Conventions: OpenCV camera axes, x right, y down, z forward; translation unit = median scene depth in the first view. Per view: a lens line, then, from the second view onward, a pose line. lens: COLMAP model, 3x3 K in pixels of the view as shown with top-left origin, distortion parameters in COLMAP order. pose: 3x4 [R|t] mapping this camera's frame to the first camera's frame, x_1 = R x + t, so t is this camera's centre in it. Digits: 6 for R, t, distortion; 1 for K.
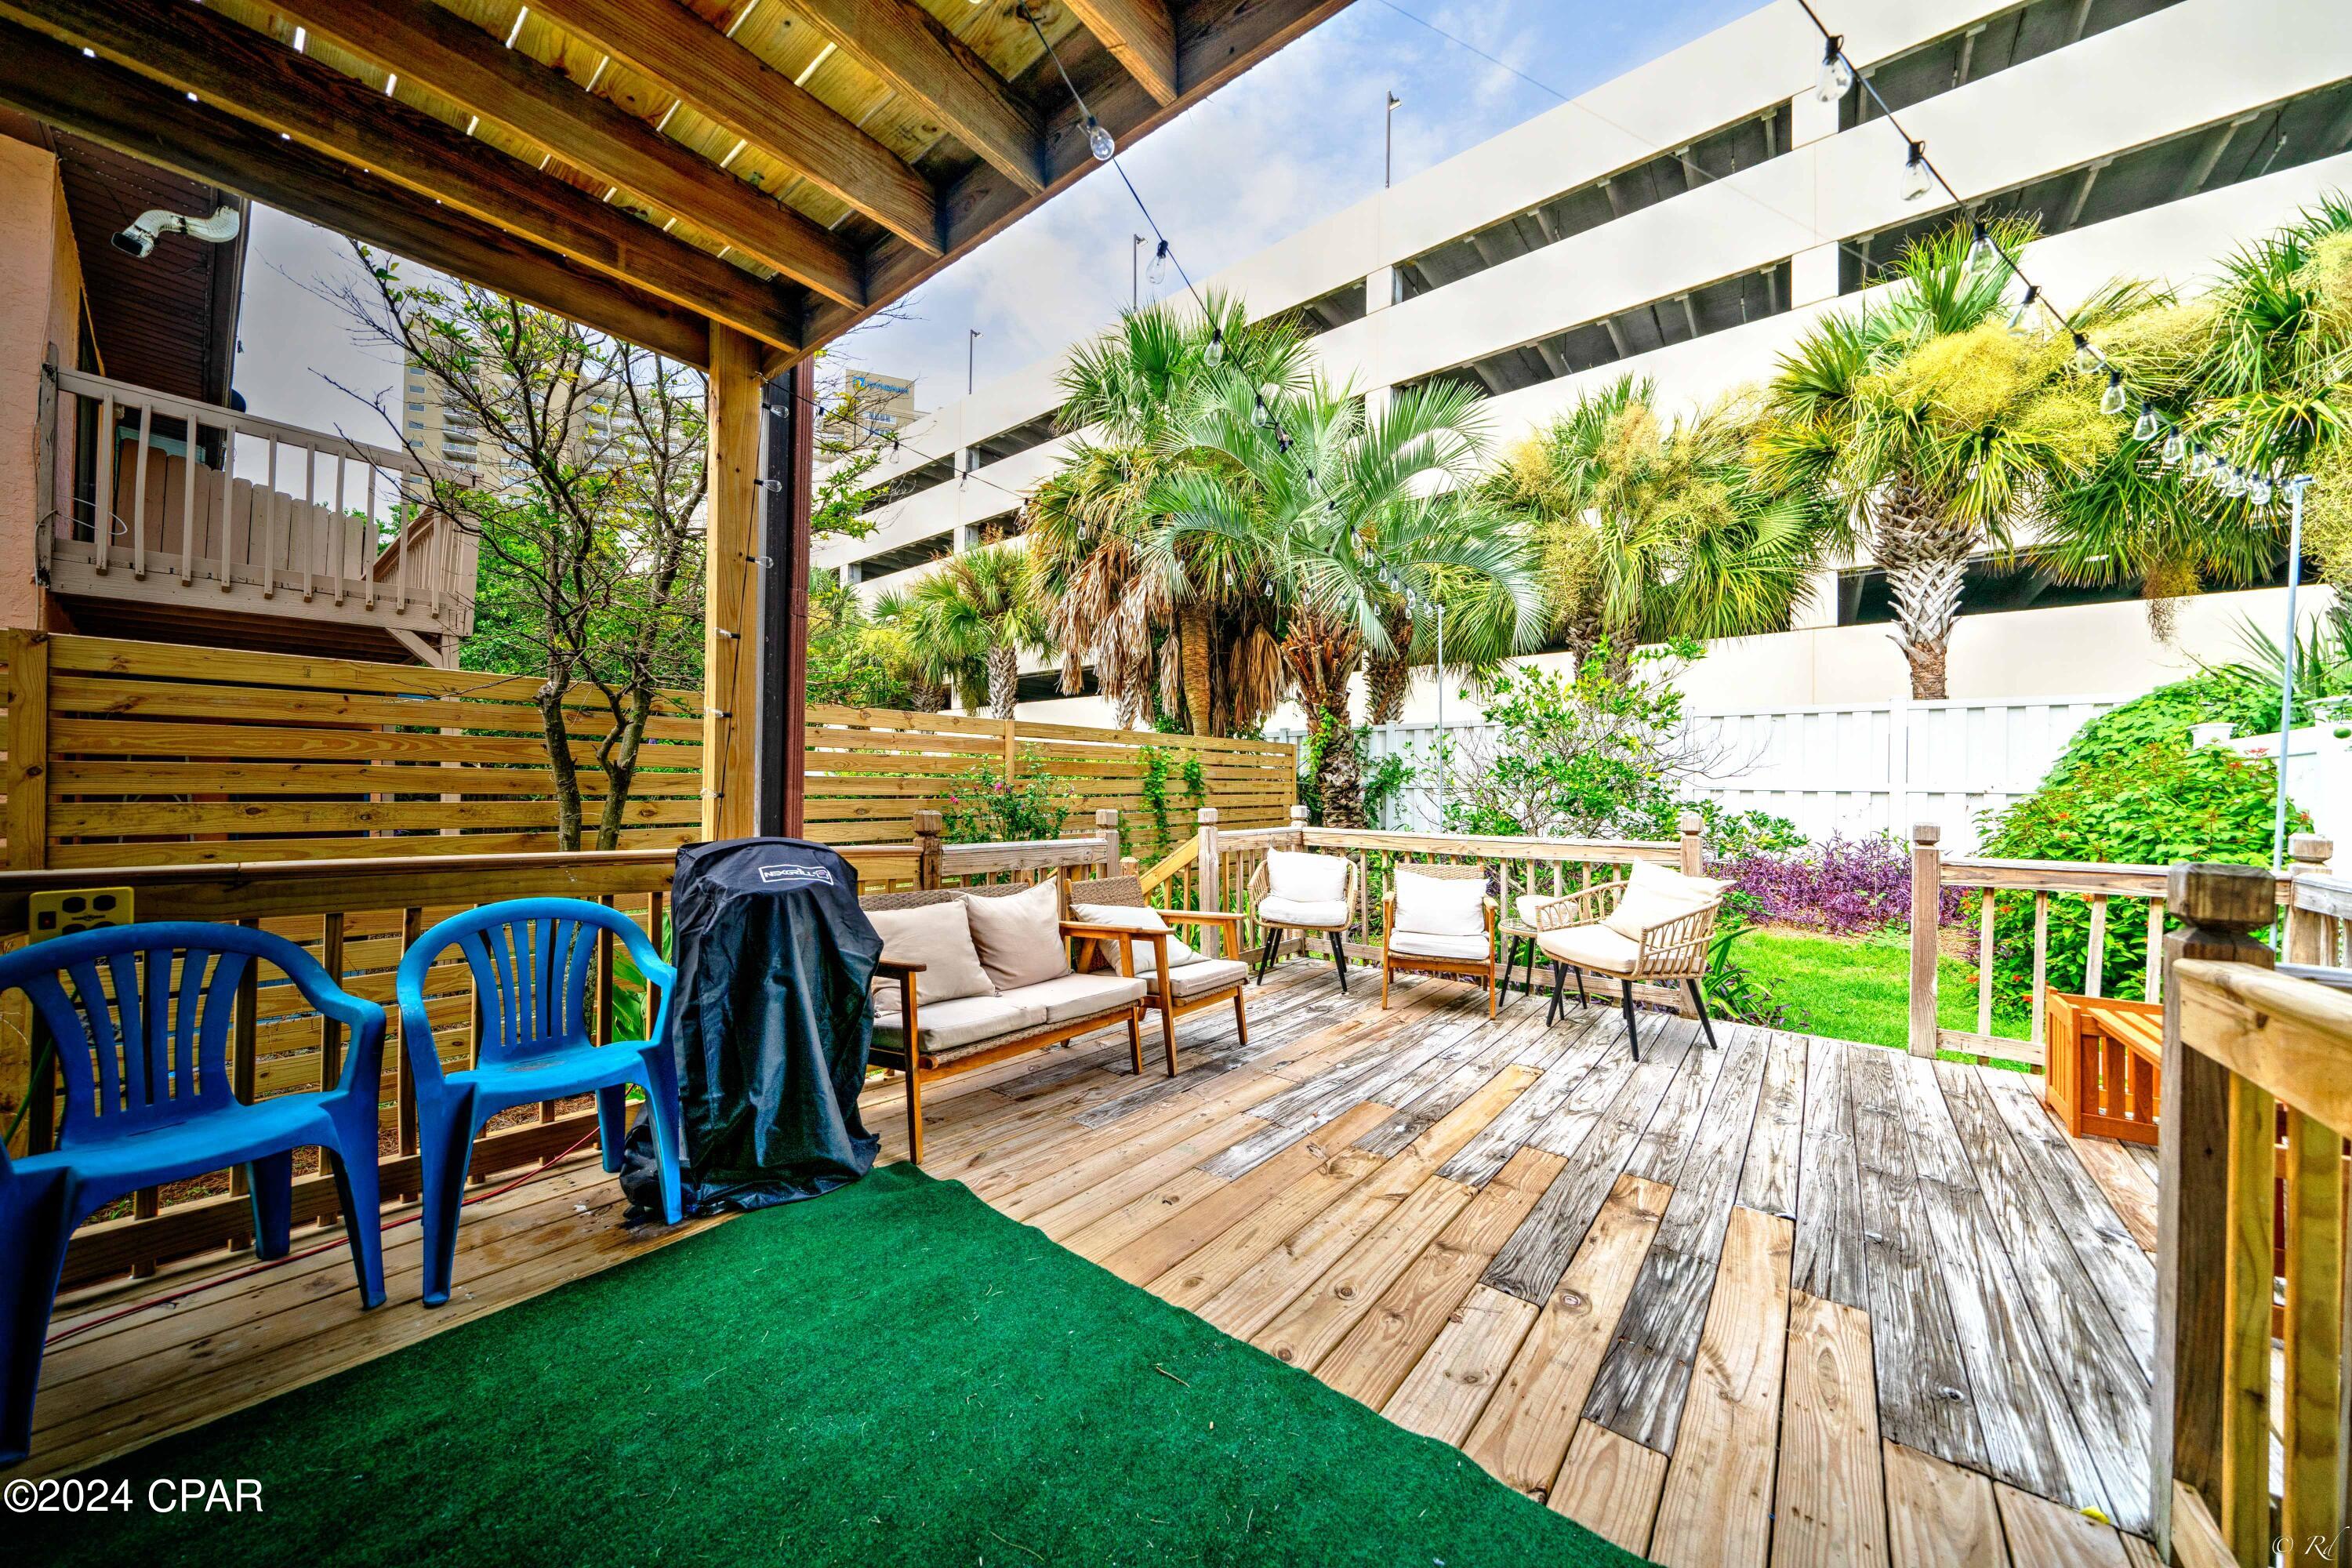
lens RADIAL K [[800.1, 0, 1176.0], [0, 800.1, 784.0], [0, 0, 1]] dist [-0.000642, -0.000266]
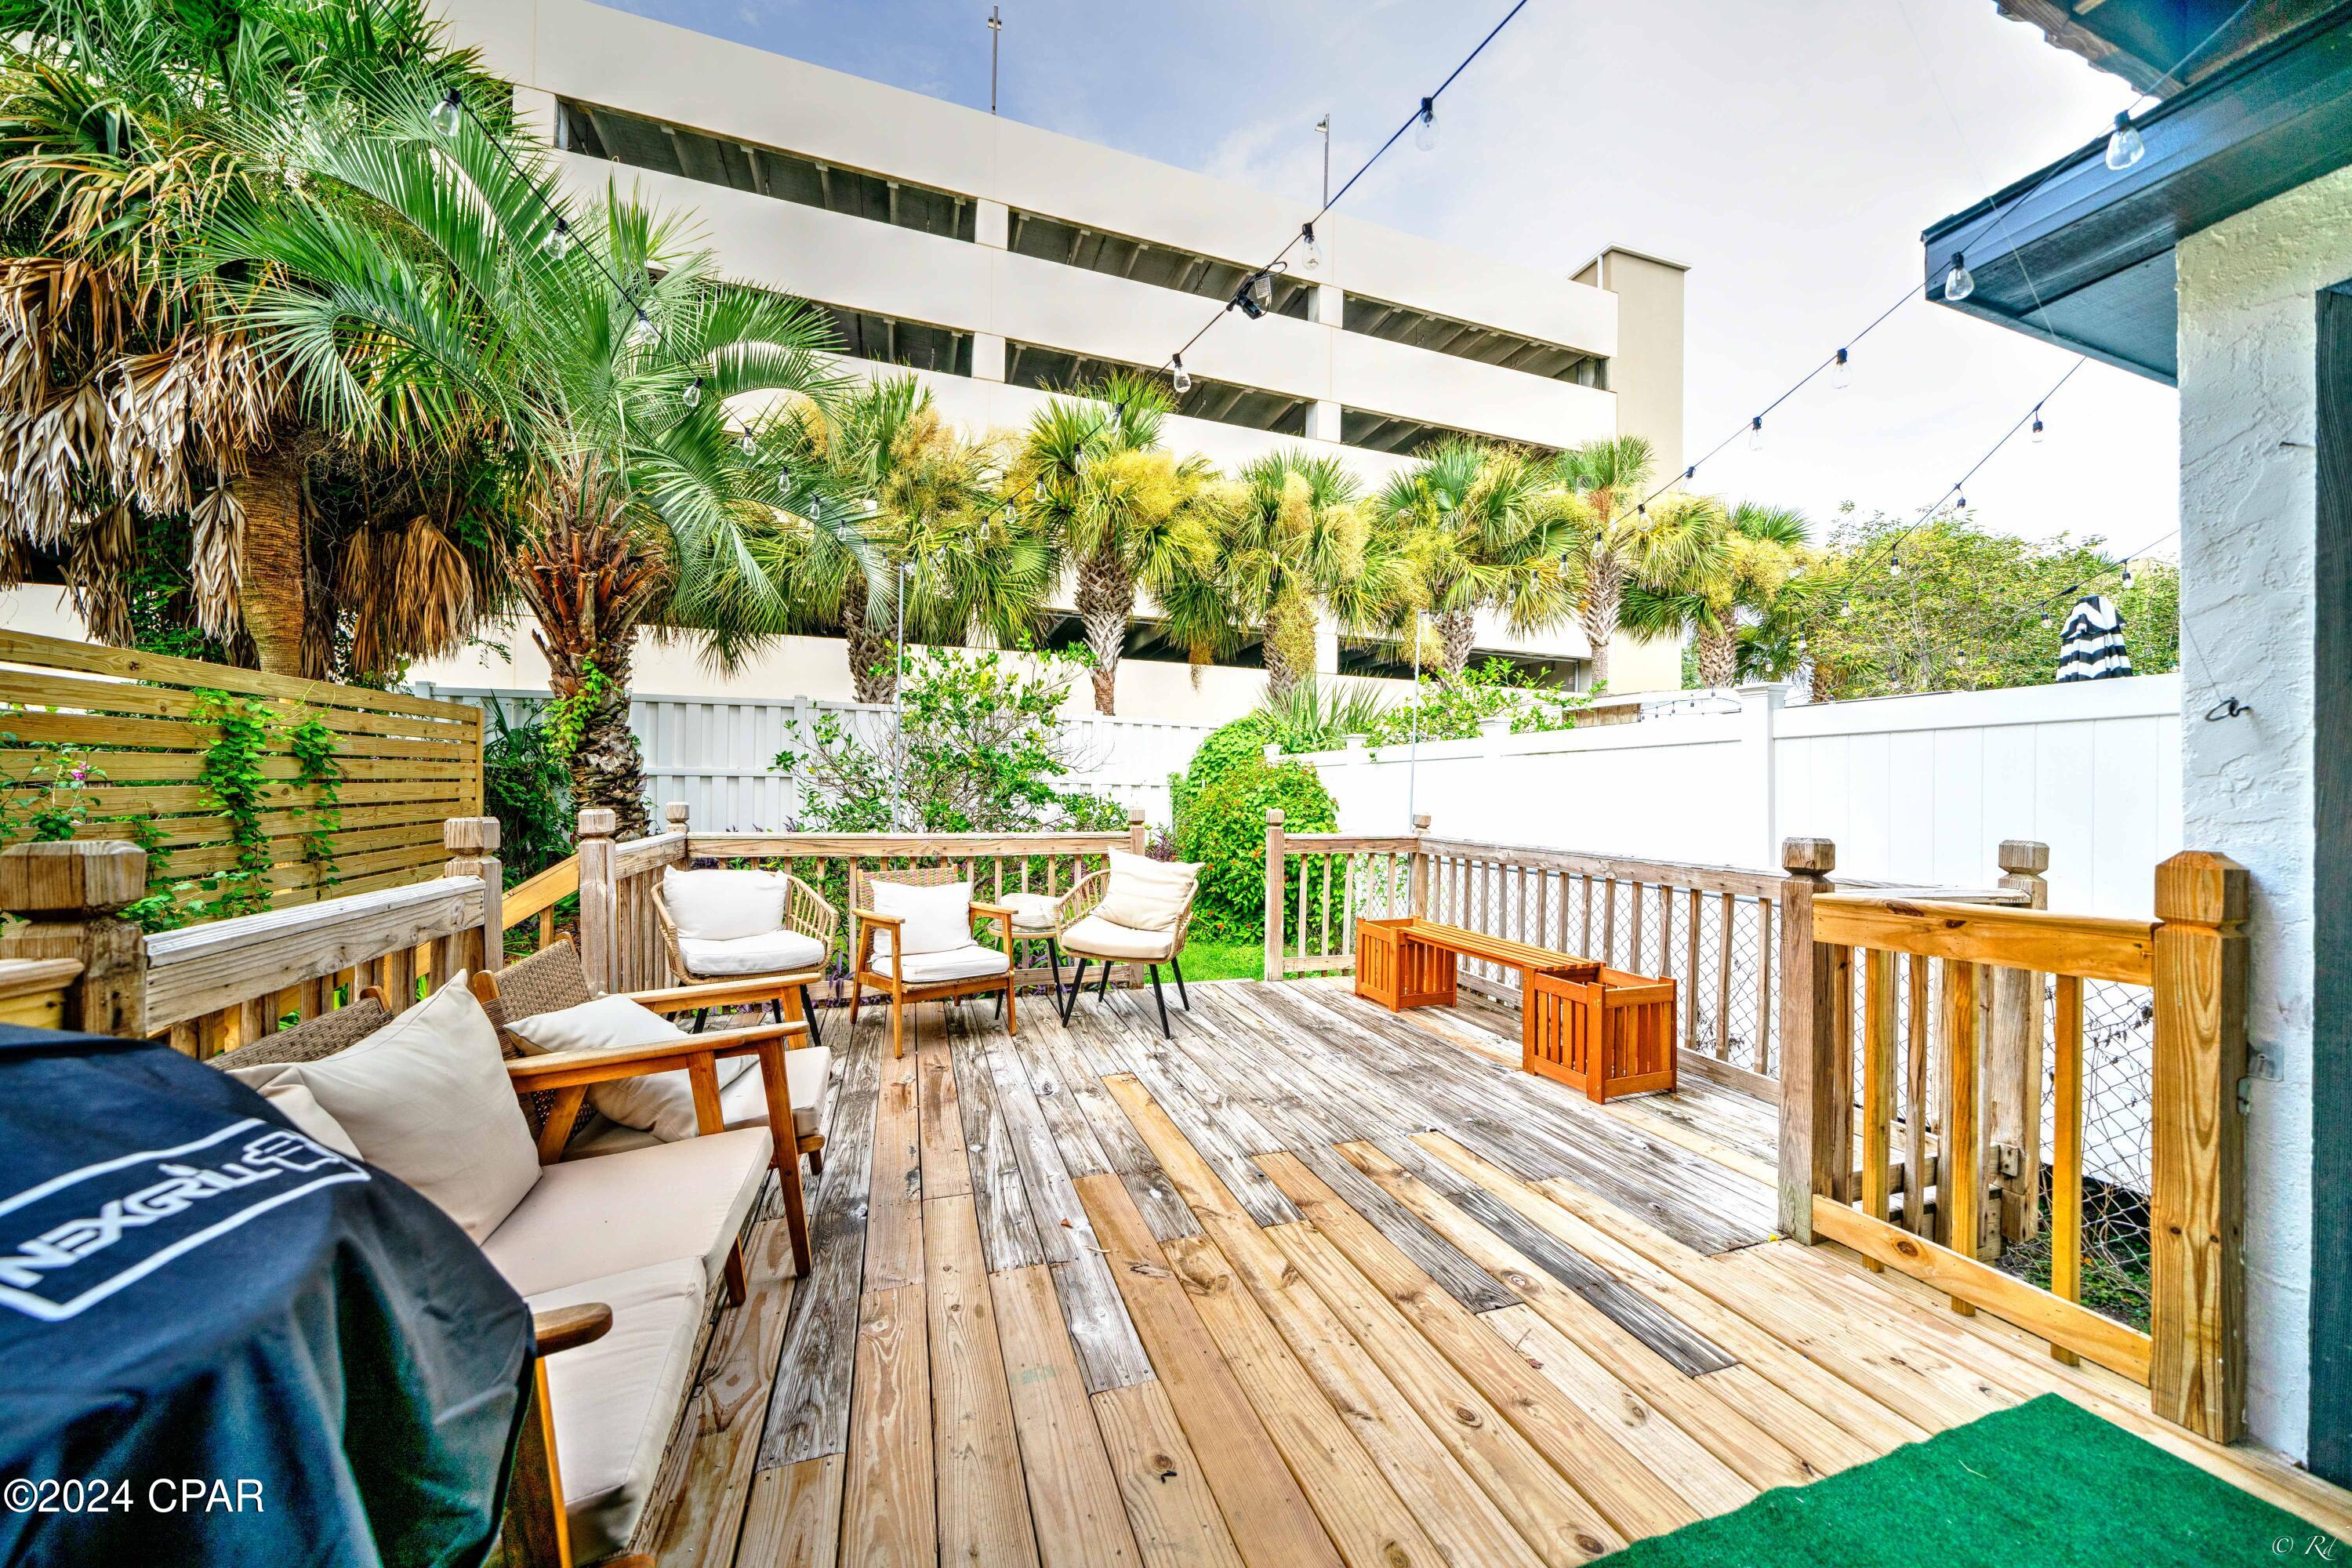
lens RADIAL K [[800.1, 0, 1176.0], [0, 800.1, 784.0], [0, 0, 1]] dist [-0.000642, -0.000266]
pose [[0.535461, 0.005088, 0.844545, -0.287096], [-0.017956, 0.999824, 0.005362, 0.000563], [-0.844369, -0.018036, 0.535458, 0.380285]]
